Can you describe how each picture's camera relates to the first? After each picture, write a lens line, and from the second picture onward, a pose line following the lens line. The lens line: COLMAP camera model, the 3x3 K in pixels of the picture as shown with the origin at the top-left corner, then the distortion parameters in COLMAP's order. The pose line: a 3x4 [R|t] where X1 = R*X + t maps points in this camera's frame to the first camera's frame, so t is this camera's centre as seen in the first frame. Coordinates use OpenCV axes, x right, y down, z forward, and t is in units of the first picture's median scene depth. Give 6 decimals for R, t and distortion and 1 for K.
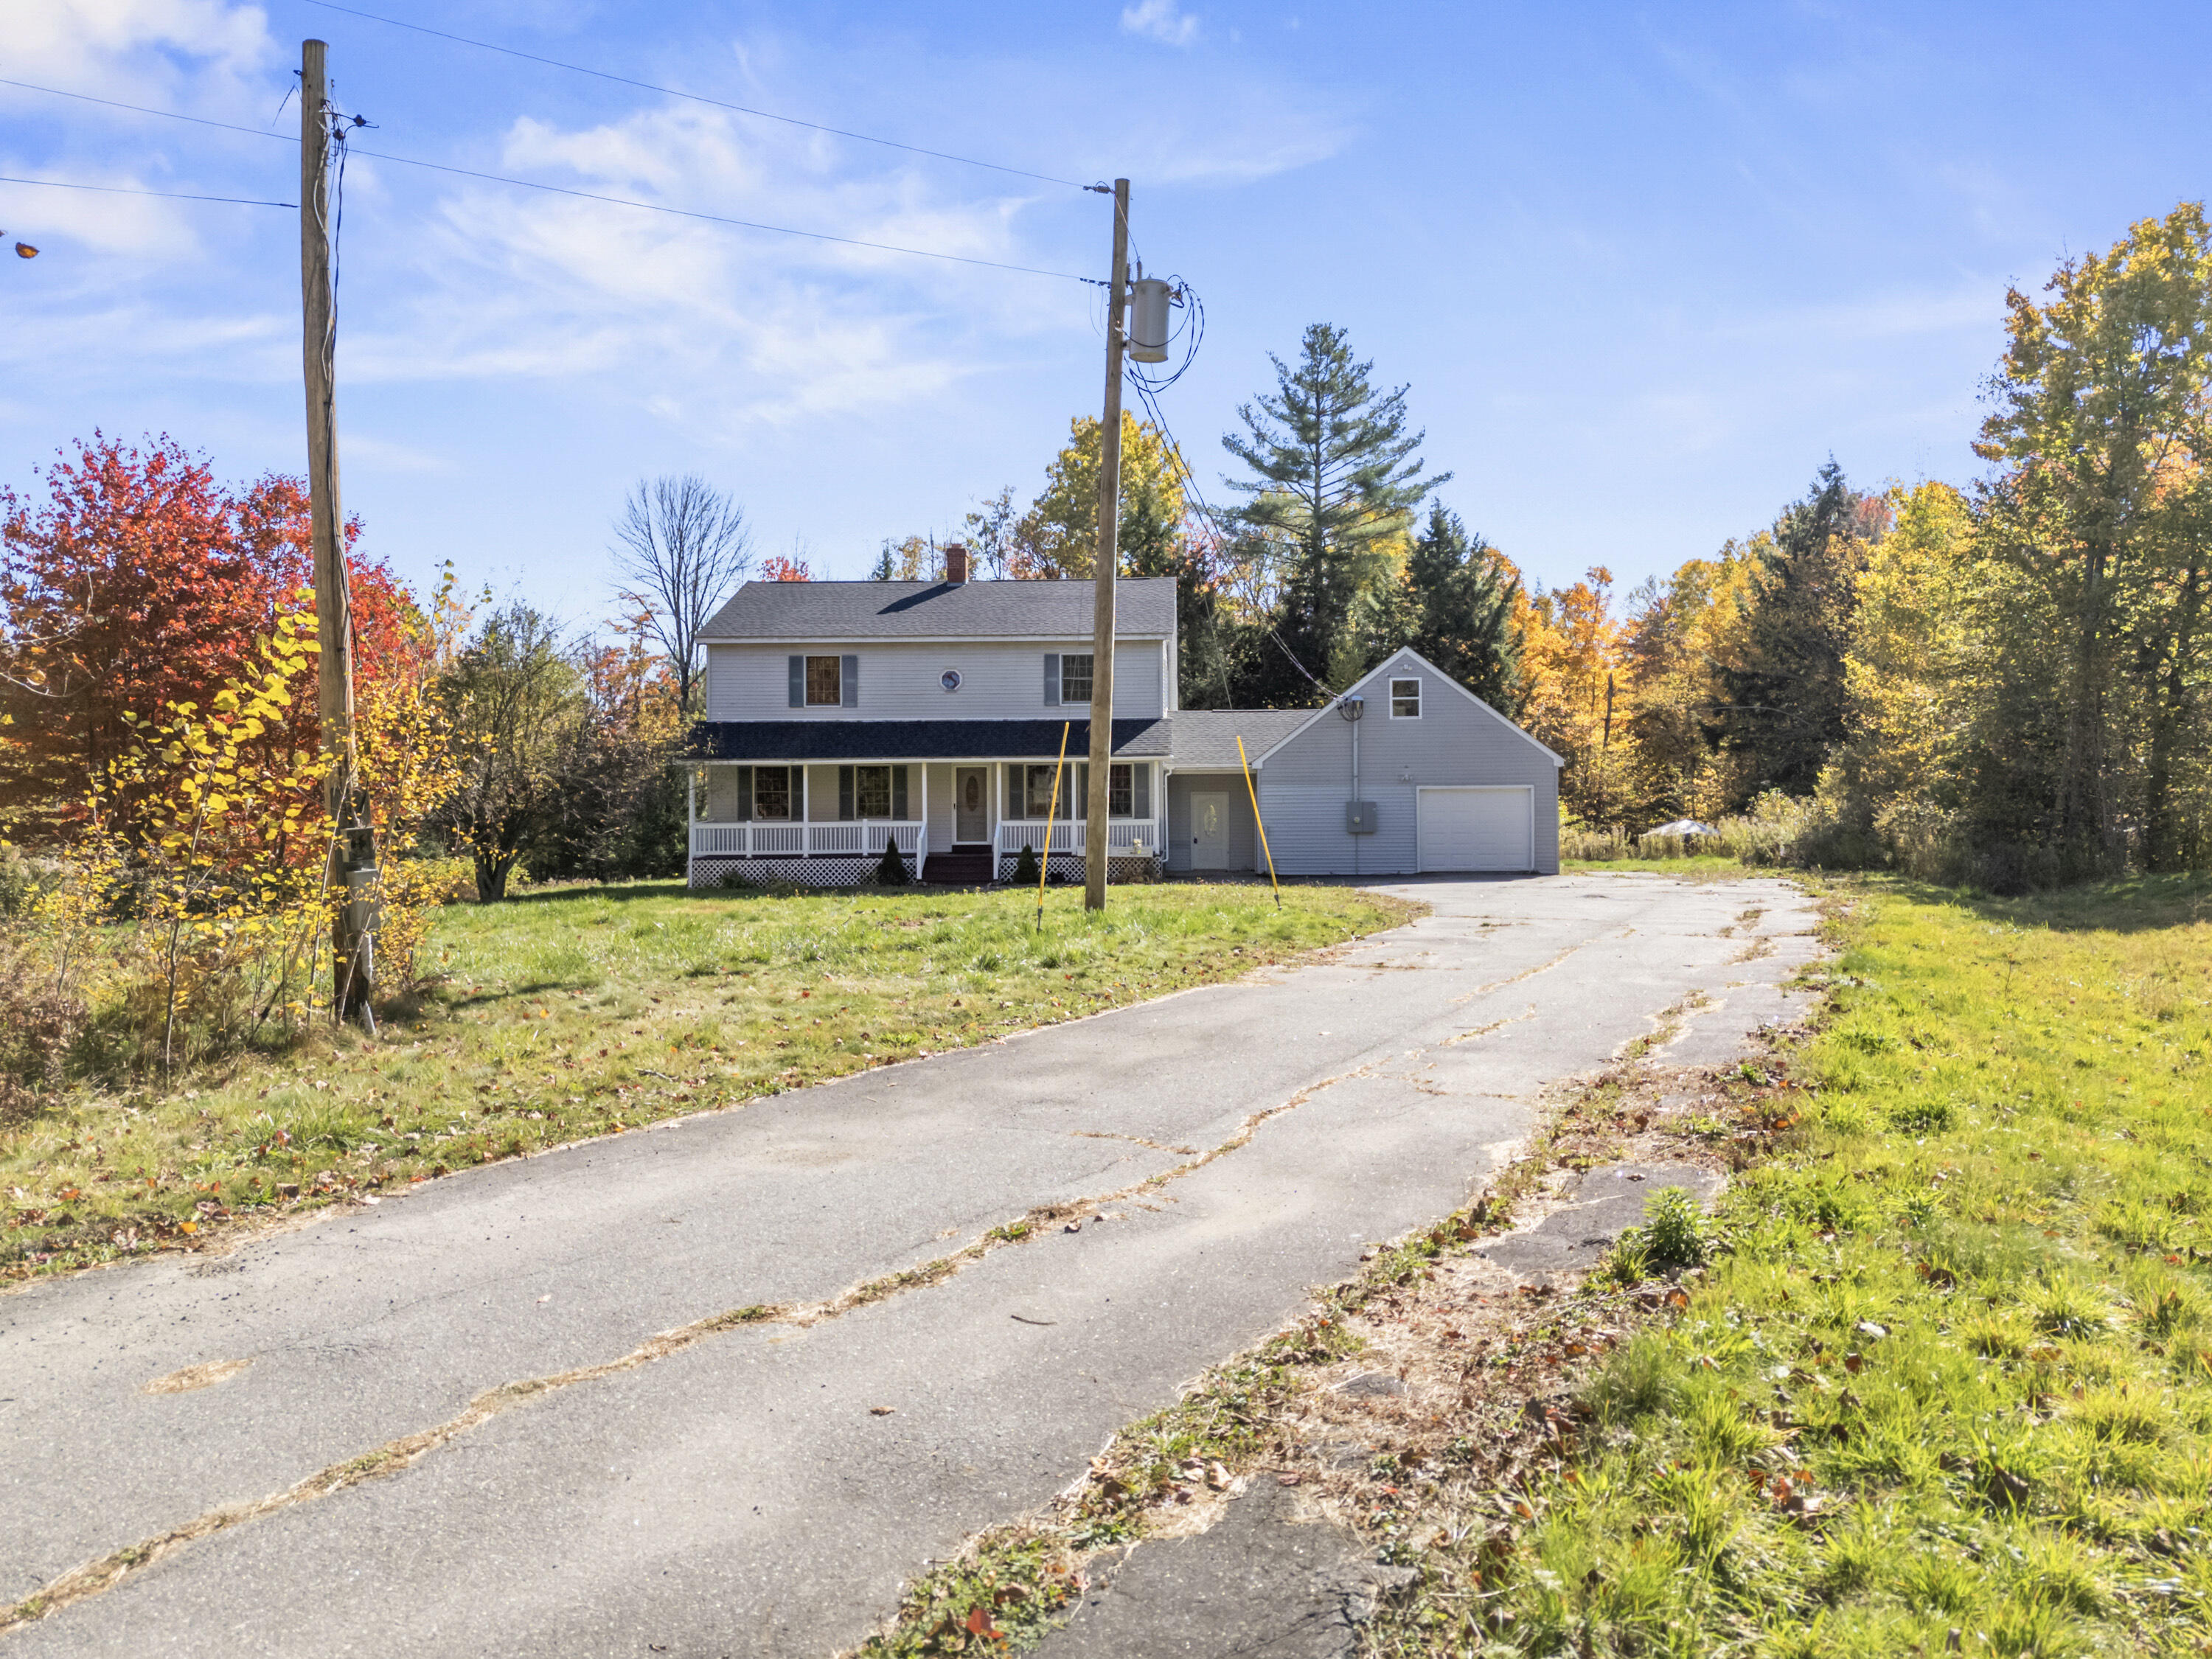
lens RADIAL K [[1706.3, 0, 1190.1], [0, 1706.3, 778.7], [0, 0, 1]] dist [0.102888, 0.000521]
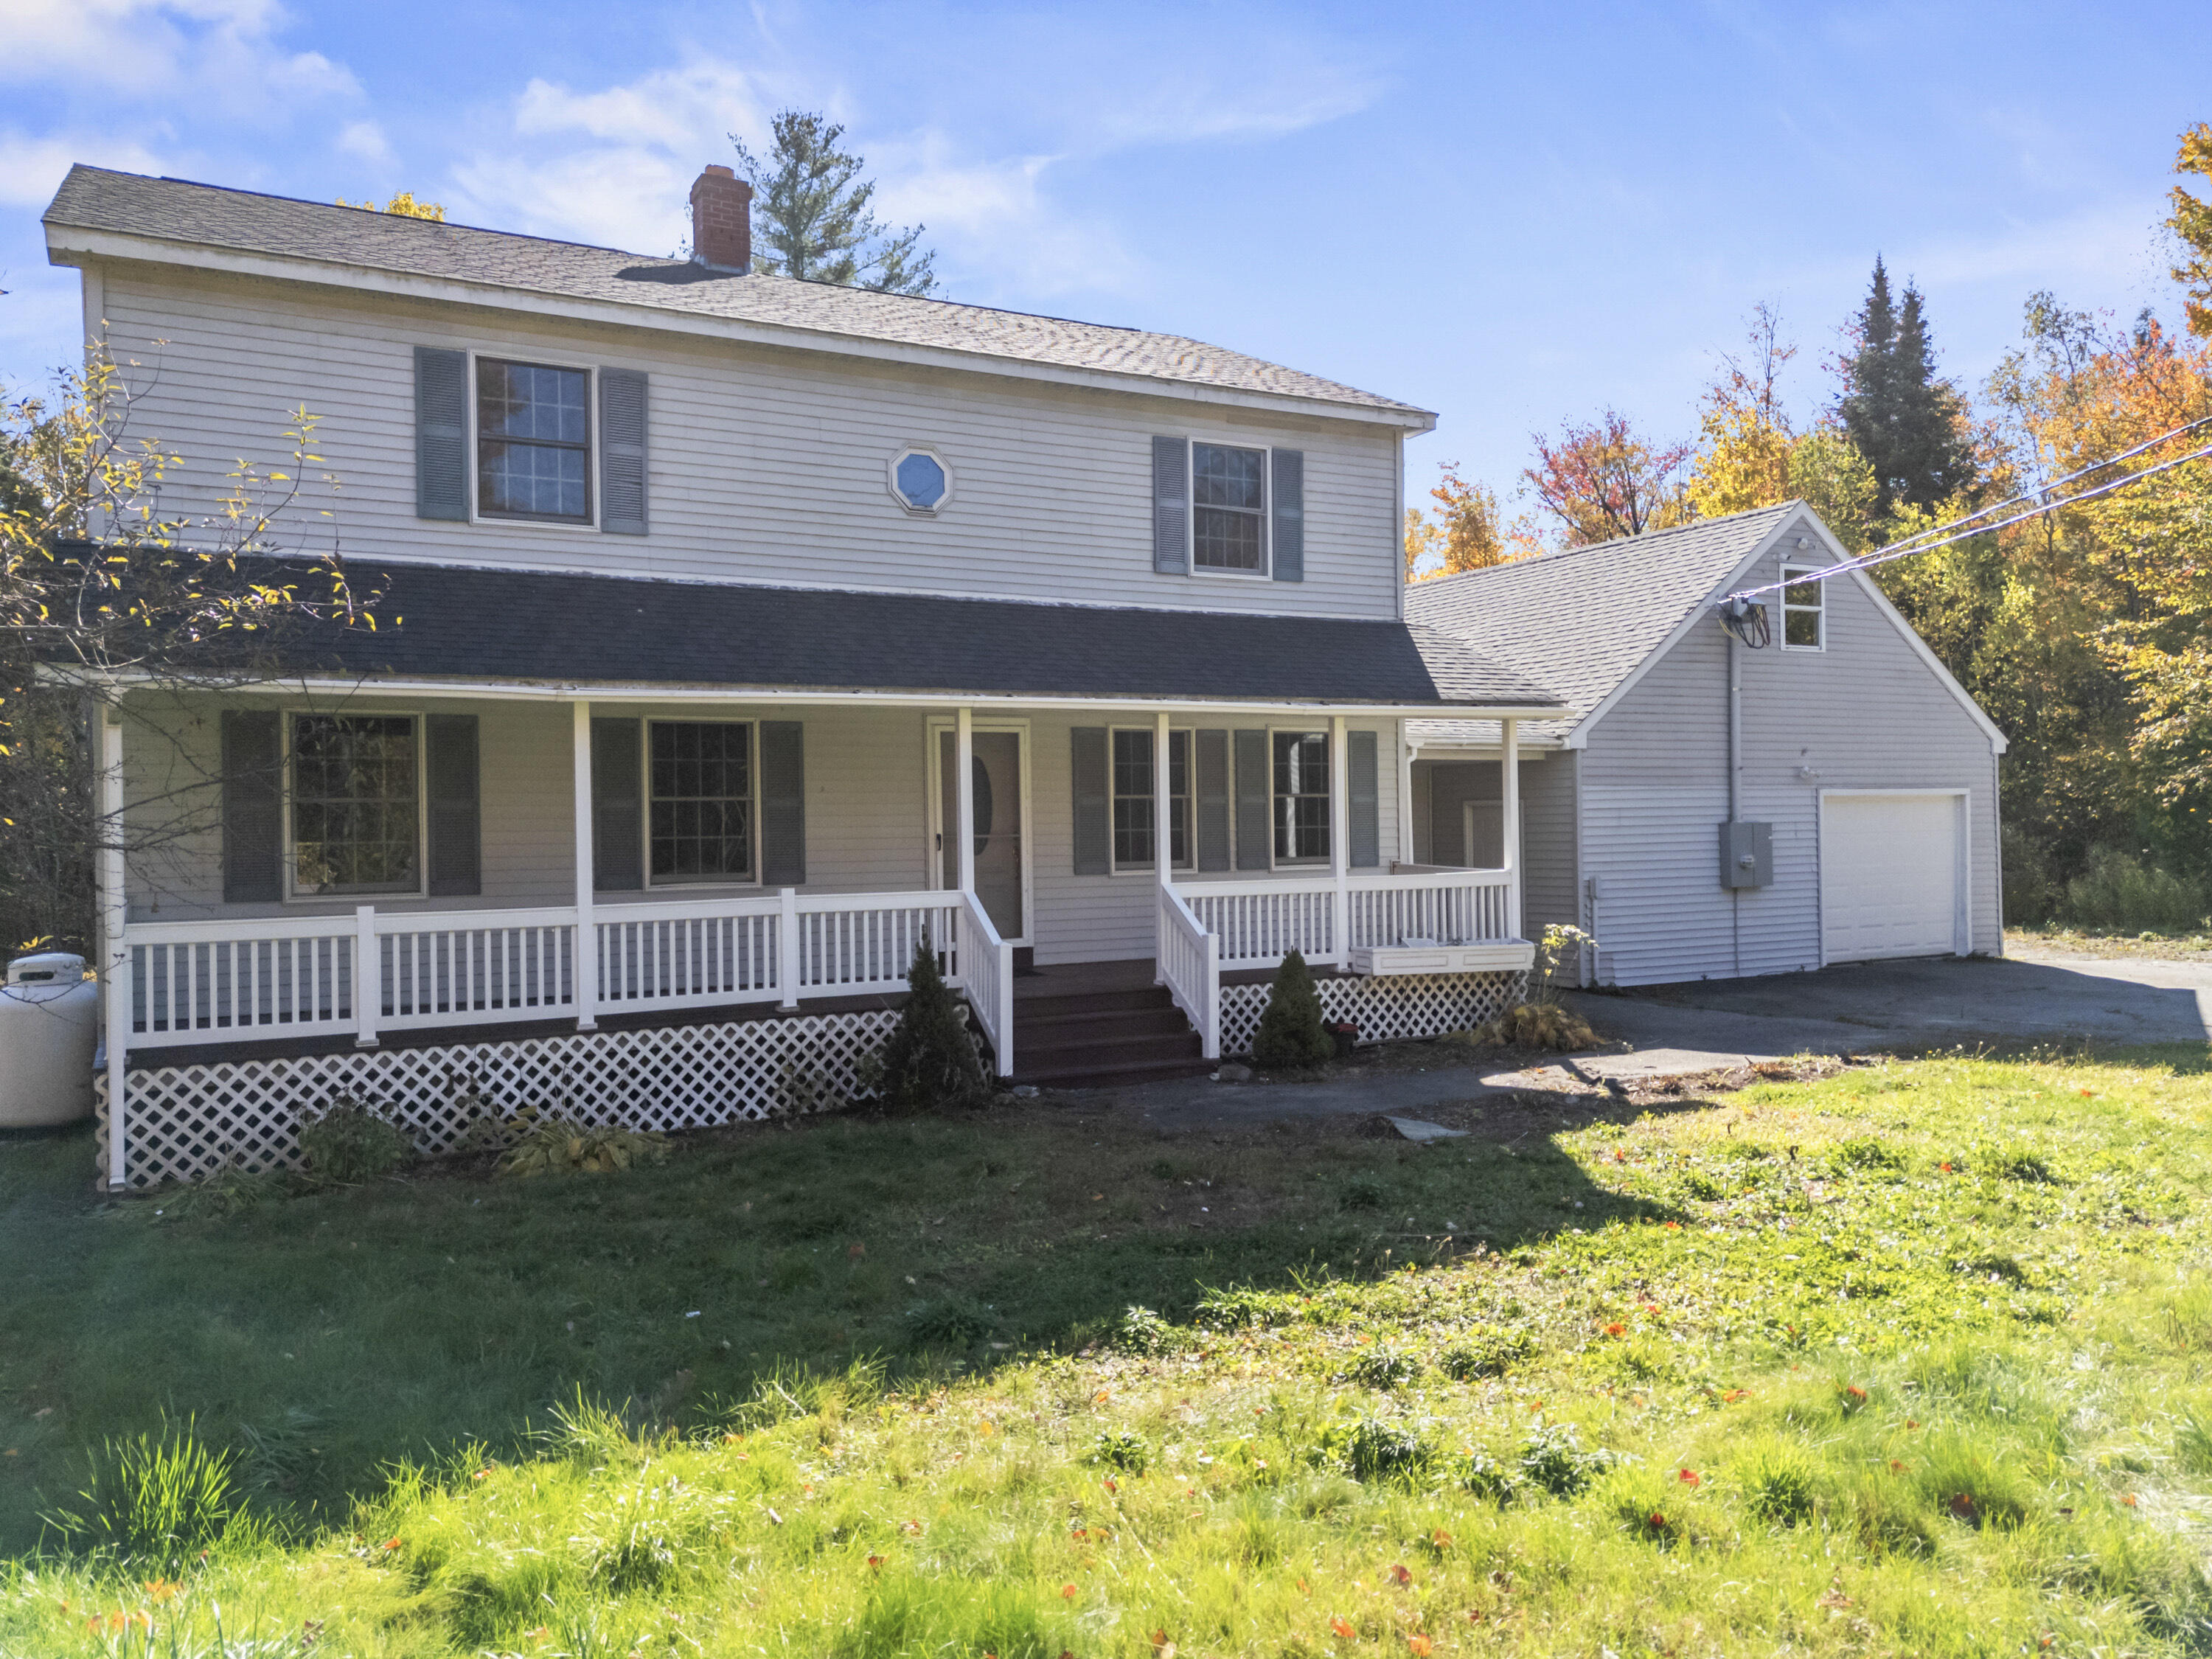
lens RADIAL K [[1659.6, 0, 1137.6], [0, 1659.6, 825.9], [0, 0, 1]] dist [0.090822, -0.104730]
pose [[0.864476, -0.008242, 0.502607, -0.152030], [-0.000180, 0.999860, 0.016707, 0.003939], [-0.502675, -0.014533, 0.864354, 0.380514]]
